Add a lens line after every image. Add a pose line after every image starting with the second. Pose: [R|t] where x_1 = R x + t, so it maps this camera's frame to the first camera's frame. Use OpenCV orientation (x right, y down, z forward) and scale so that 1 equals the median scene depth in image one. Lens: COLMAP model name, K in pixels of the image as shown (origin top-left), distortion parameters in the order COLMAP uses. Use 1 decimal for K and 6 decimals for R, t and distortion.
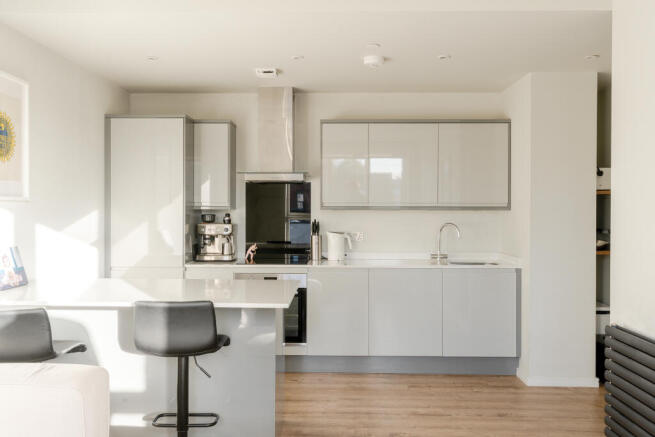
lens RADIAL K [[600.4, 0, 287.8], [0, 600.4, 219.1], [0, 0, 1]] dist [-0.006181, -0.011454]
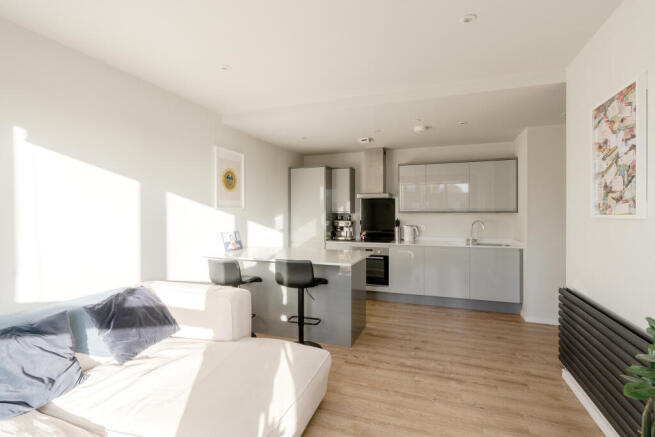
lens RADIAL K [[309.4, 0, 319.8], [0, 309.4, 216.4], [0, 0, 1]] dist [-0.010494, 0.000070]
pose [[0.947395, -0.001354, -0.320064, 0.132859], [-0.000688, 0.999980, -0.006267, 0.000228], [0.320066, 0.006158, 0.947375, 0.034954]]
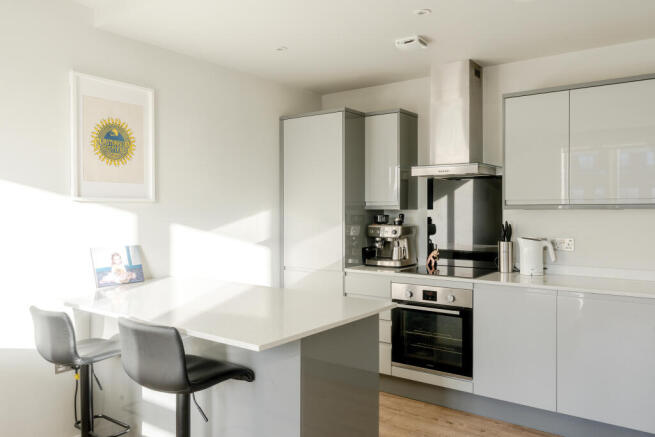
lens RADIAL K [[491.7, 0, 327.5], [0, 491.7, 218.5], [0, 0, 1]] dist [0.002178, 0.001420]
pose [[0.826470, 0.006671, -0.562941, 0.233914], [-0.005833, 0.999978, 0.003287, -0.004613], [0.562950, 0.000567, 0.826491, 0.351414]]
